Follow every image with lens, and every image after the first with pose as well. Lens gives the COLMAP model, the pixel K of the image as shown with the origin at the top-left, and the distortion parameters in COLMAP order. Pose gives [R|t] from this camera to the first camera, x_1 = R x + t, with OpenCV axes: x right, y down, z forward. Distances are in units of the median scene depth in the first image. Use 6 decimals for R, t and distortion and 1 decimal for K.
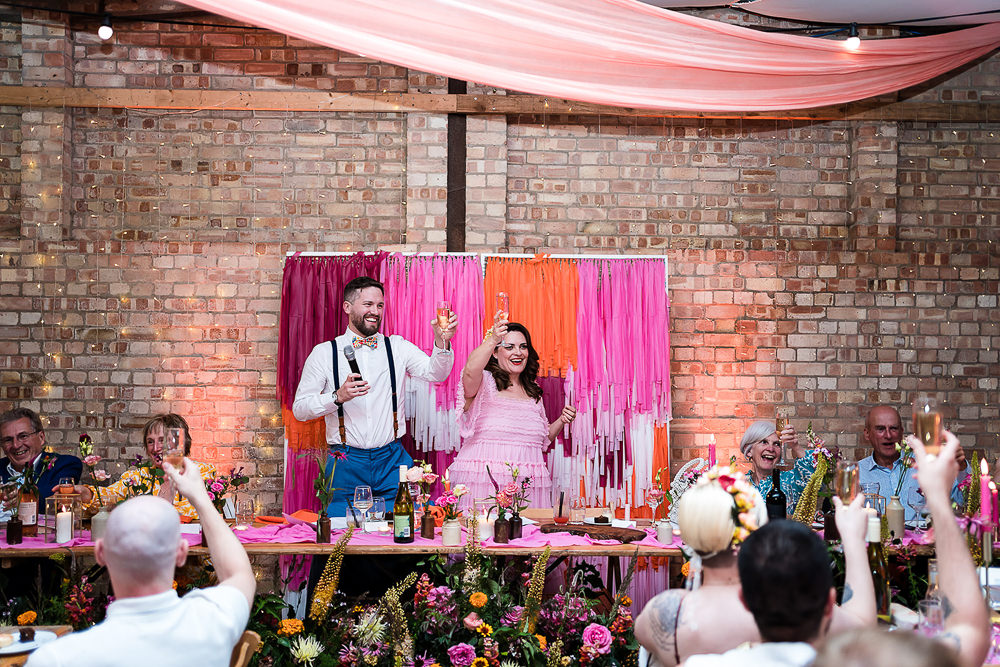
lens RADIAL K [[1025.0, 0, 500.4], [0, 1025.0, 335.4], [0, 0, 1]] dist [0.021701, 0.000000]
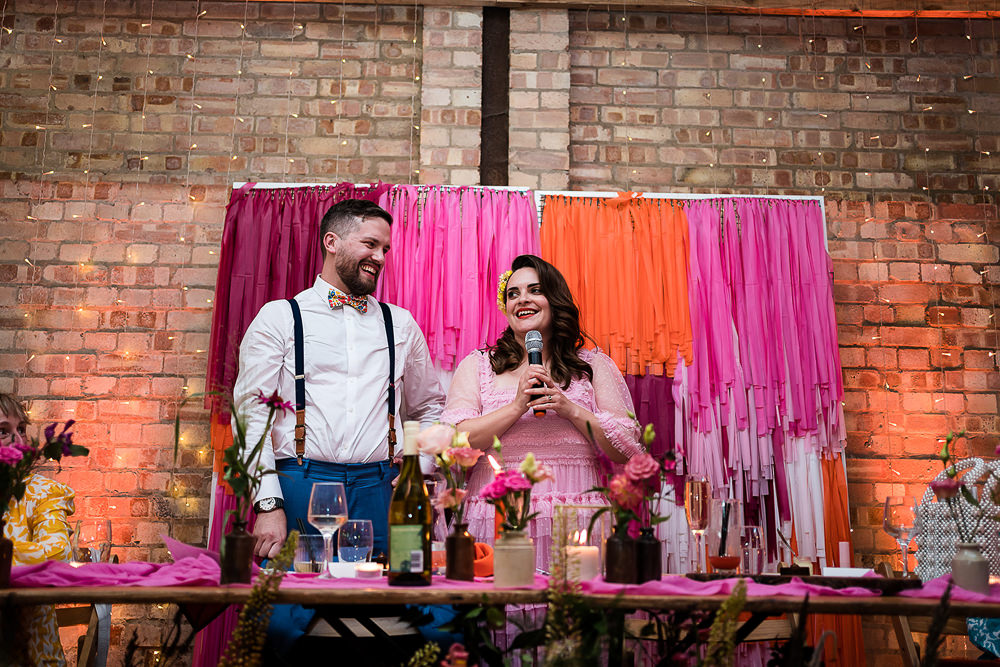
lens RADIAL K [[1025.0, 0, 496.8], [0, 1025.0, 331.4], [0, 0, 1]] dist [0.021701, 0.000000]
pose [[0.999962, 0.001917, -0.008492, -0.035509], [-0.003443, 0.983014, -0.183501, 0.120491], [0.007996, 0.183523, 0.982983, 0.364974]]
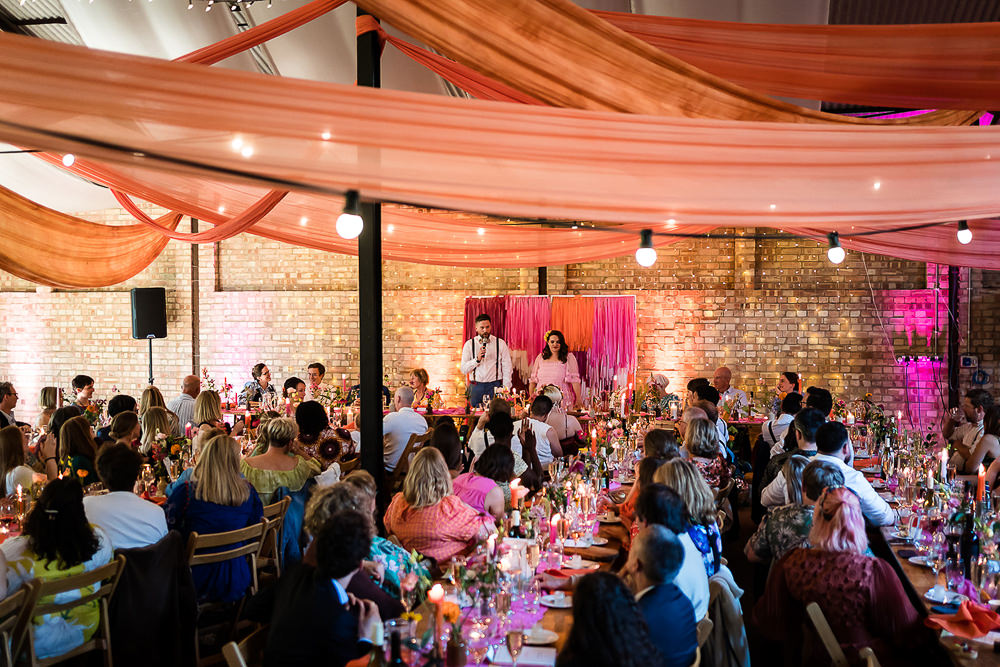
lens RADIAL K [[1025.0, 0, 506.8], [0, 1025.0, 333.5], [0, 0, 1]] dist [0.021701, 0.000000]
pose [[0.966217, -0.001409, -0.257726, 0.438233], [0.014527, 0.998693, 0.049004, -0.102555], [0.257320, -0.051092, 0.964975, -1.105309]]
